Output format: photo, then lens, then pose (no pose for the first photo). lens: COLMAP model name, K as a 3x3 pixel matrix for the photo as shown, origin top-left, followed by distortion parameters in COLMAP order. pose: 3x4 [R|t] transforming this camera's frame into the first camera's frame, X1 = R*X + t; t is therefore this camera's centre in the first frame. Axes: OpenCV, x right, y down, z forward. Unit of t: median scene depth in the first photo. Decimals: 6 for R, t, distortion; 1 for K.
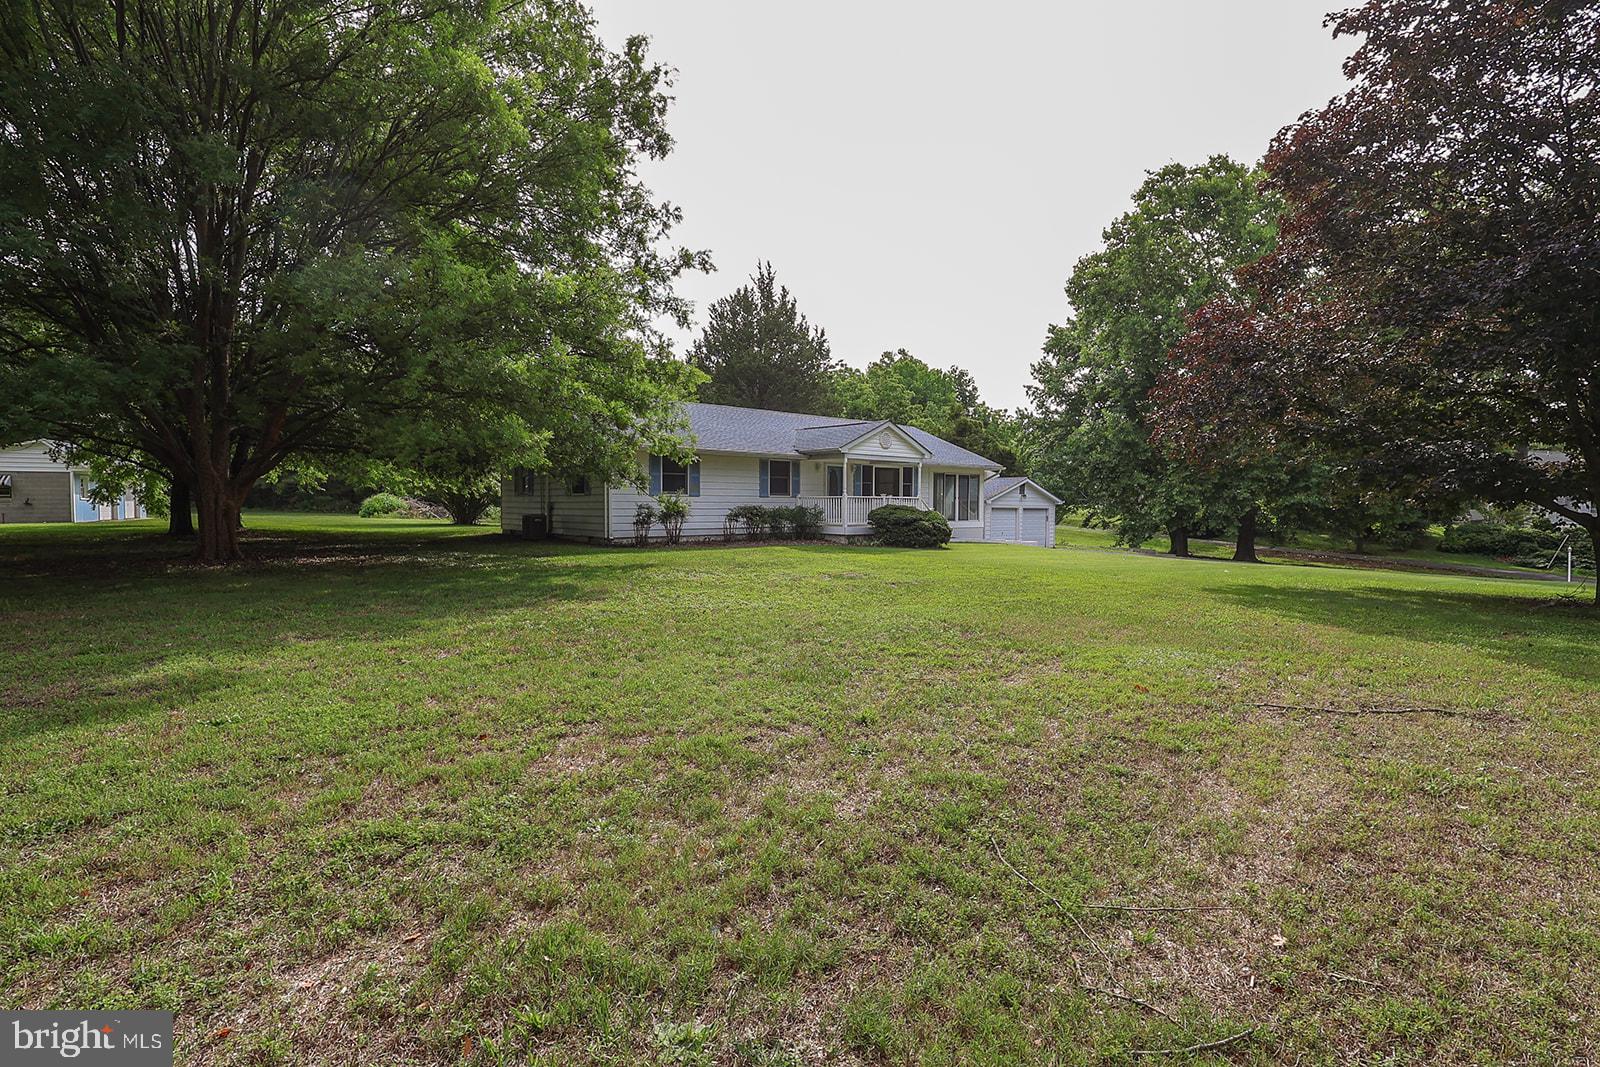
lens RADIAL K [[735.1, 0, 797.8], [0, 735.1, 539.1], [0, 0, 1]] dist [-0.004126, 0.000535]
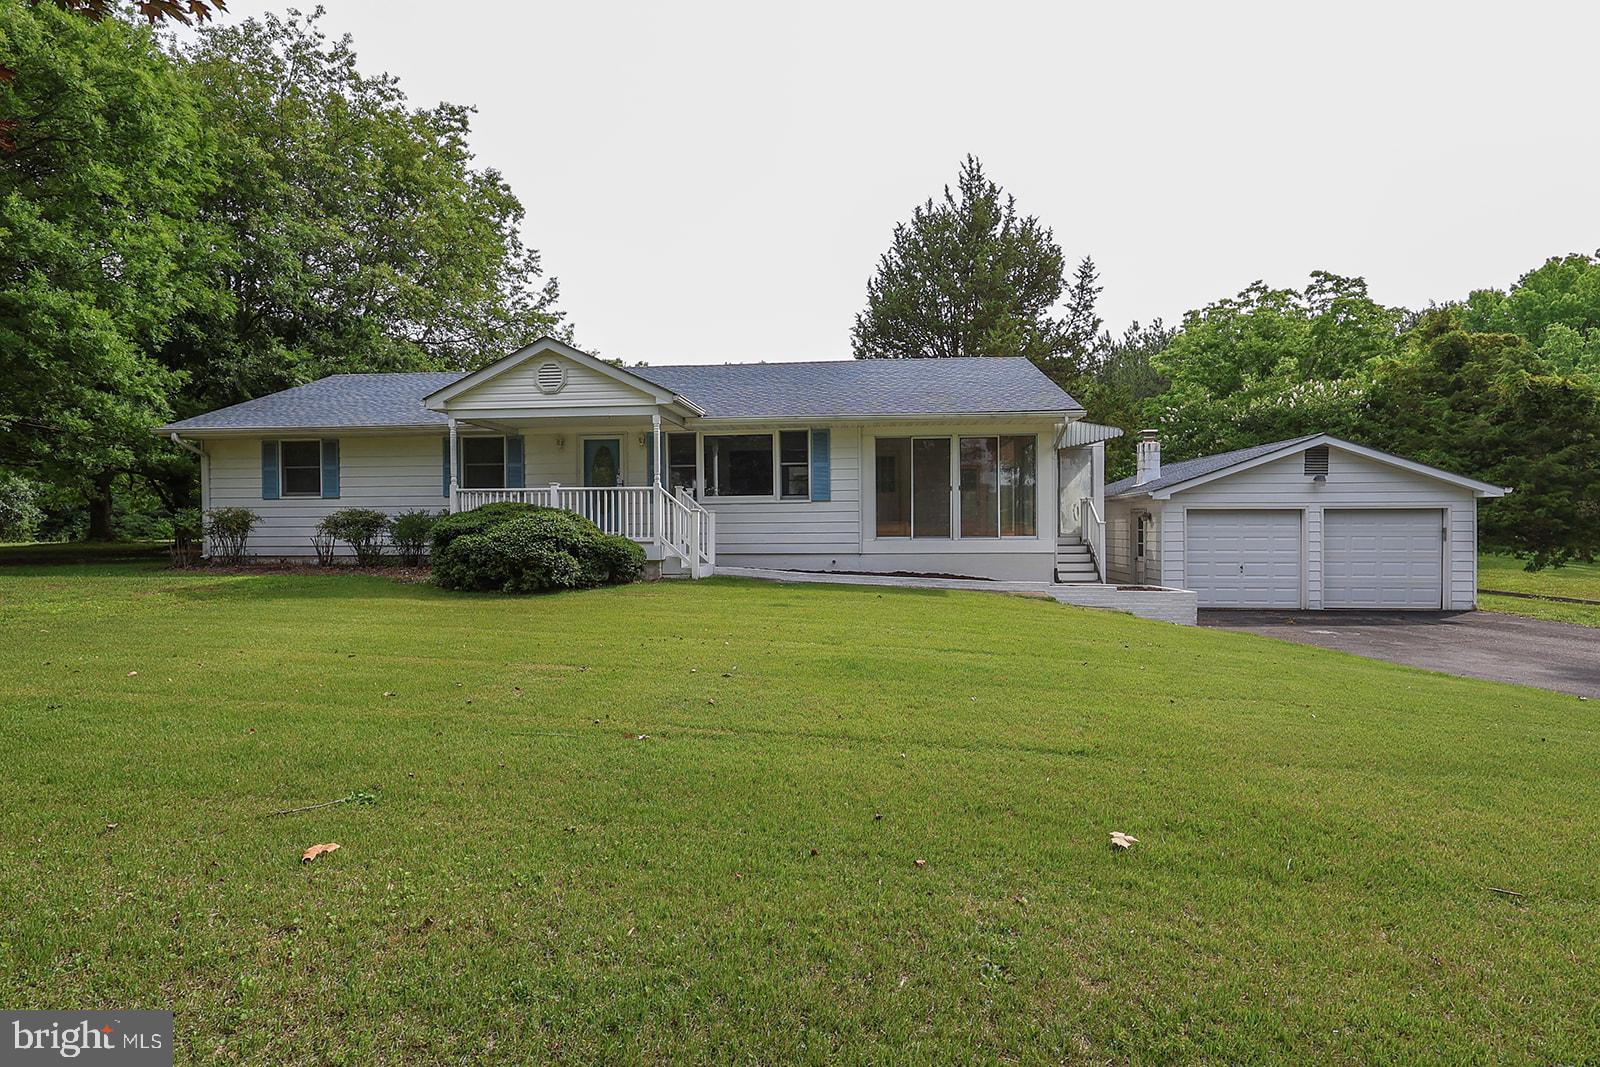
lens RADIAL K [[735.1, 0, 806.5], [0, 735.1, 534.1], [0, 0, 1]] dist [-0.004126, 0.000535]
pose [[0.704392, 0.001769, -0.709809, 0.331217], [-0.023040, 0.999527, -0.020373, -0.010957], [0.709437, 0.030704, 0.704099, 0.424819]]
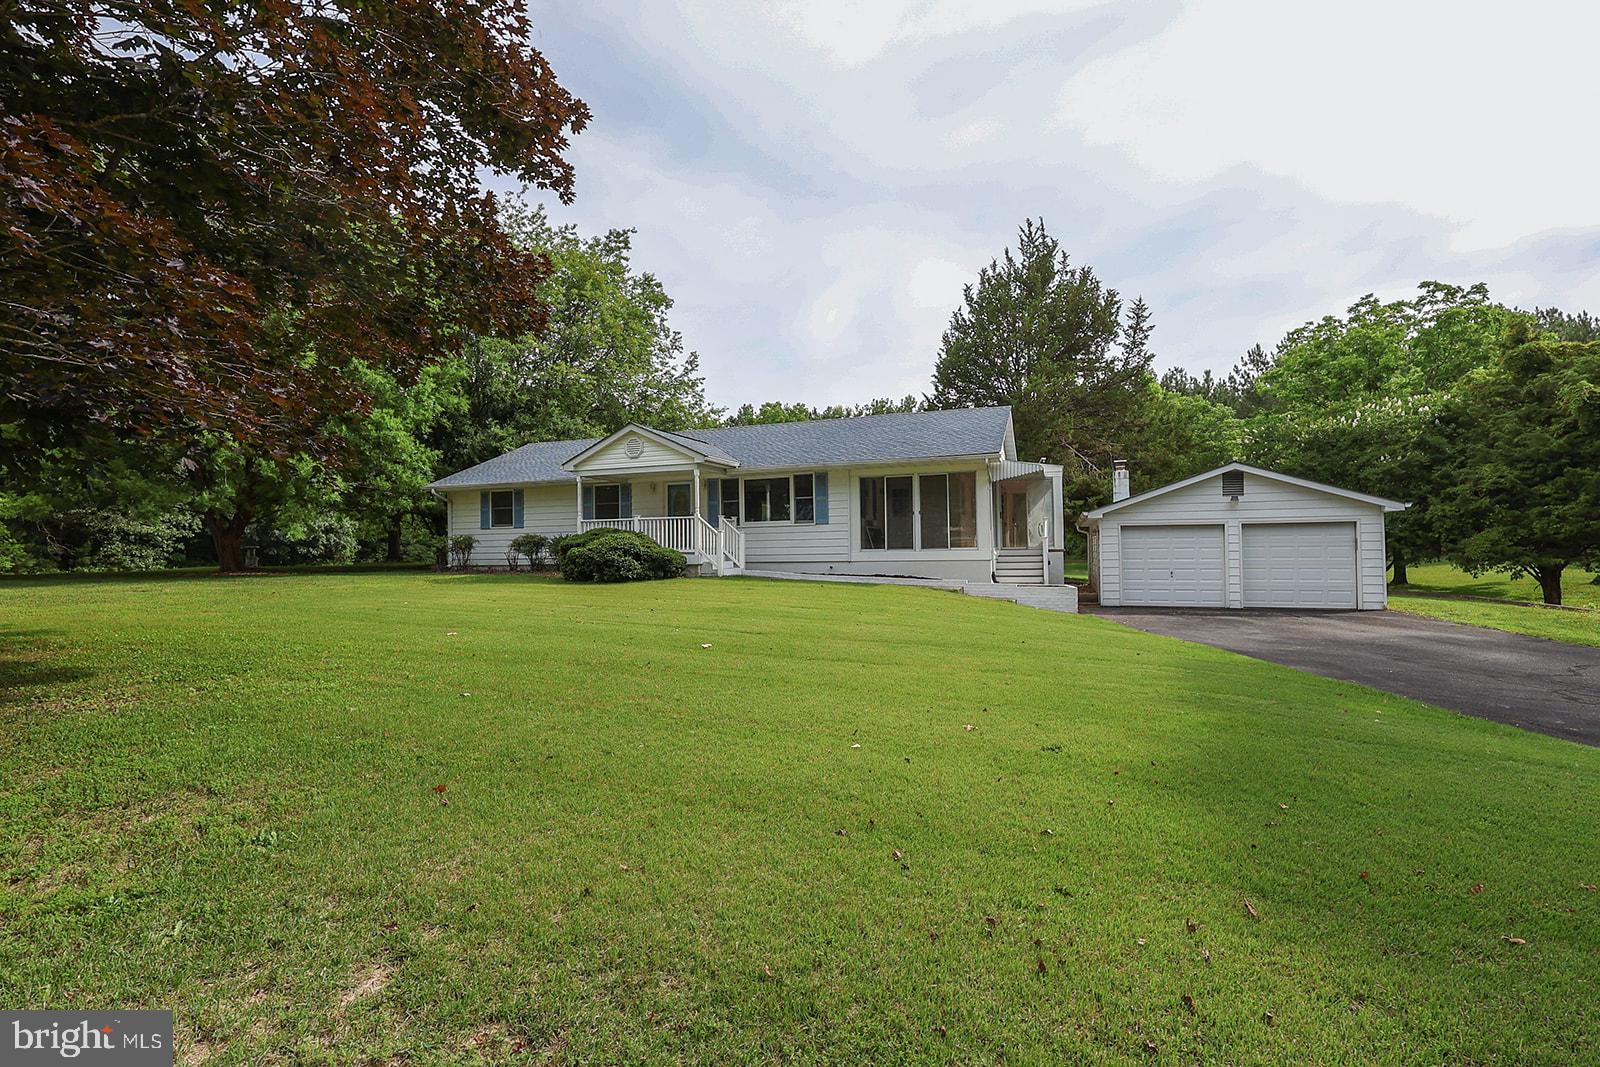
lens RADIAL K [[735.1, 0, 803.3], [0, 735.1, 541.3], [0, 0, 1]] dist [-0.004126, 0.000535]
pose [[0.500241, -0.024861, -0.865529, 0.491201], [-0.023632, 0.998823, -0.042348, -0.002289], [0.865564, 0.041639, 0.499065, 0.422035]]
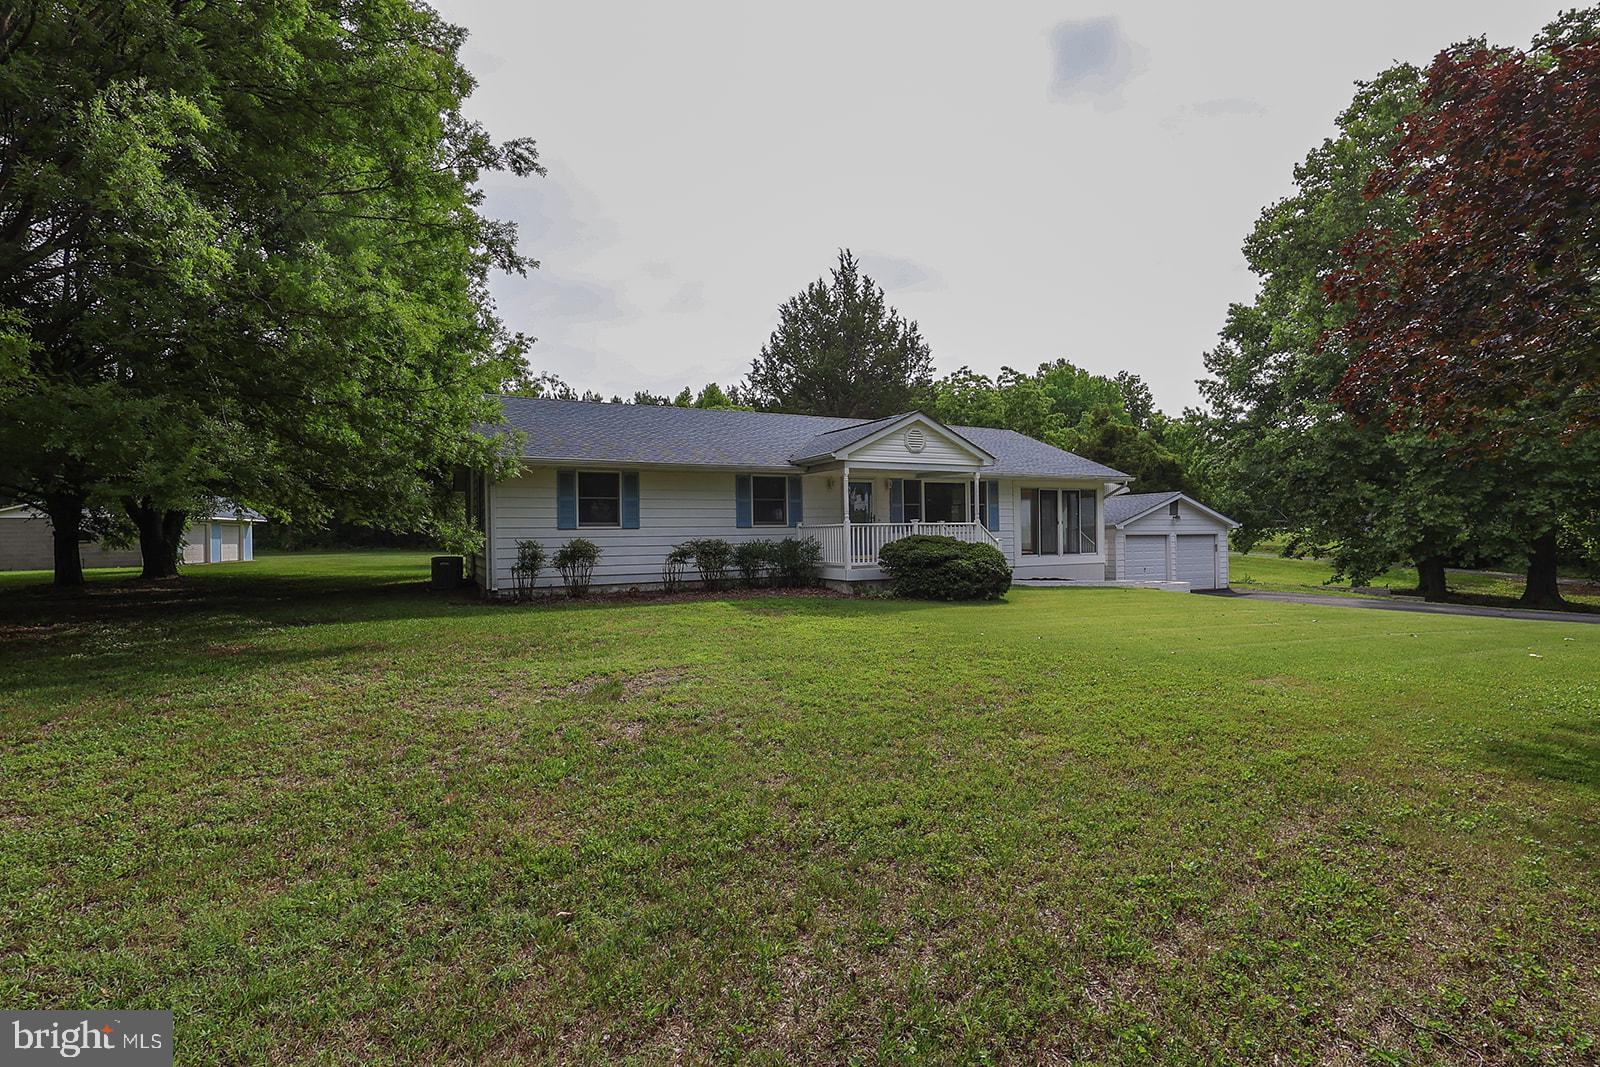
lens RADIAL K [[735.1, 0, 798.2], [0, 735.1, 536.8], [0, 0, 1]] dist [-0.004126, 0.000535]
pose [[0.972390, -0.019308, -0.232563, 0.093756], [0.008975, 0.998928, -0.045410, -0.008440], [0.233191, 0.042069, 0.971521, 0.173871]]
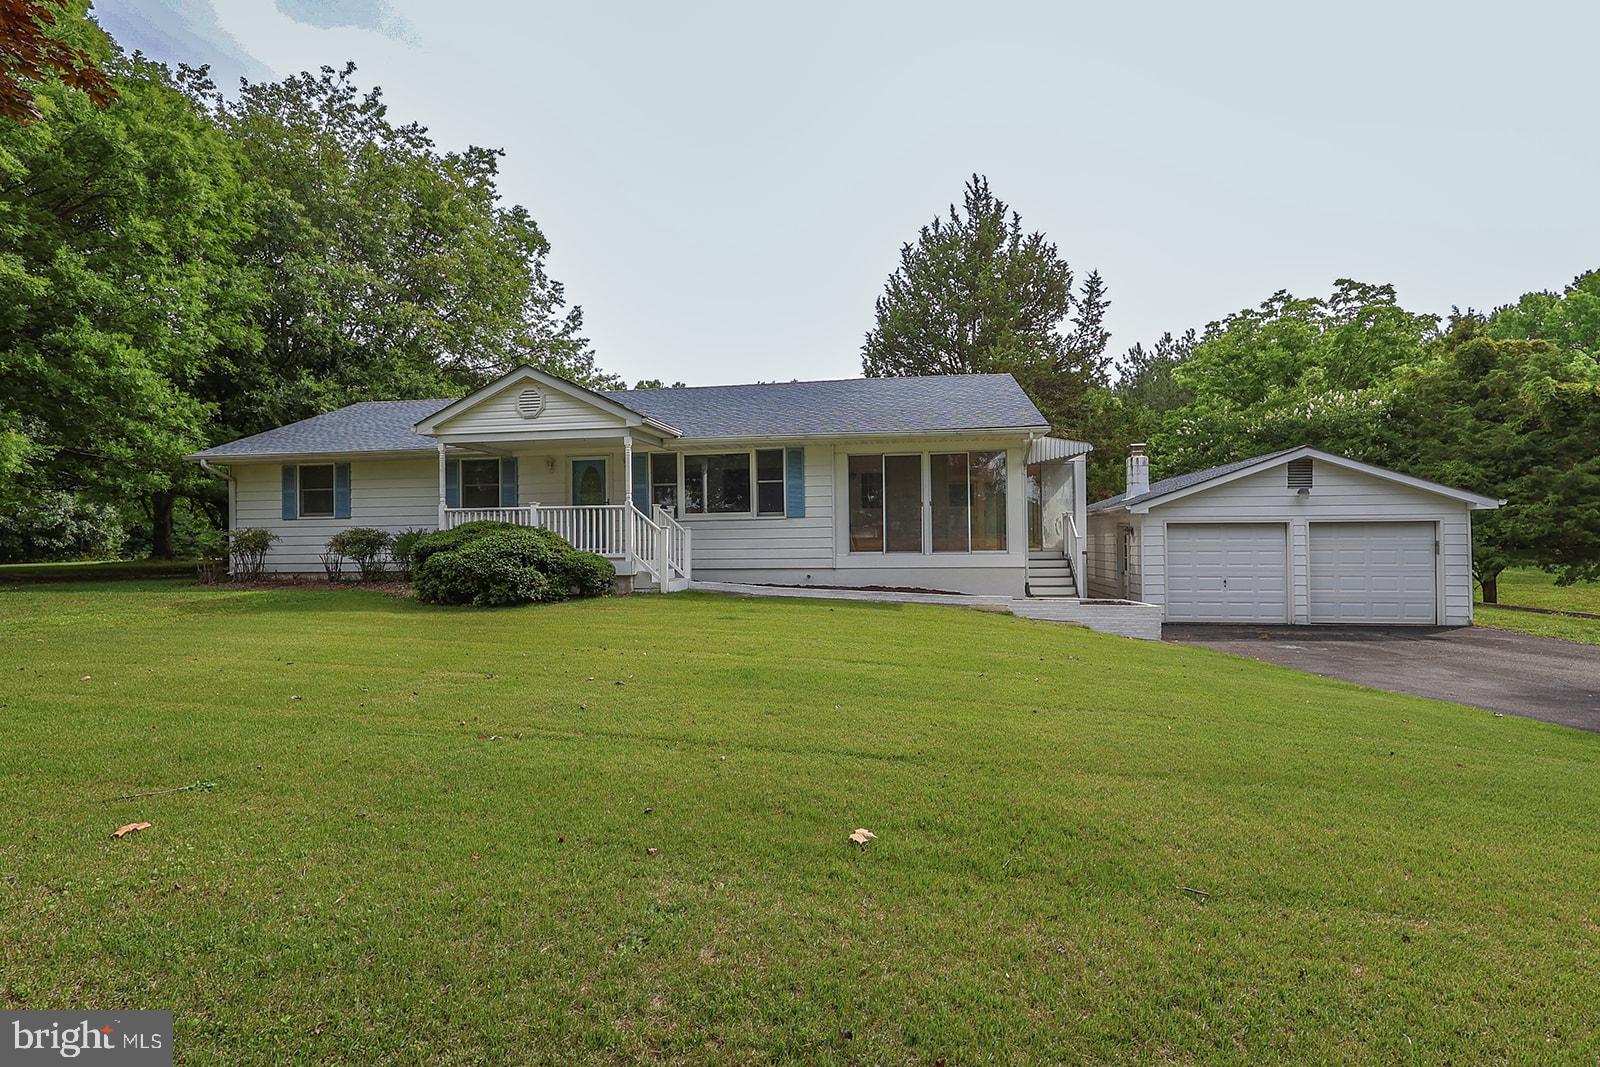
lens RADIAL K [[735.1, 0, 807.1], [0, 735.1, 532.4], [0, 0, 1]] dist [-0.004126, 0.000535]
pose [[0.658294, -0.020444, -0.752484, 0.360249], [-0.019940, 0.998807, -0.044581, -0.010900], [0.752497, 0.044351, 0.657101, 0.441948]]
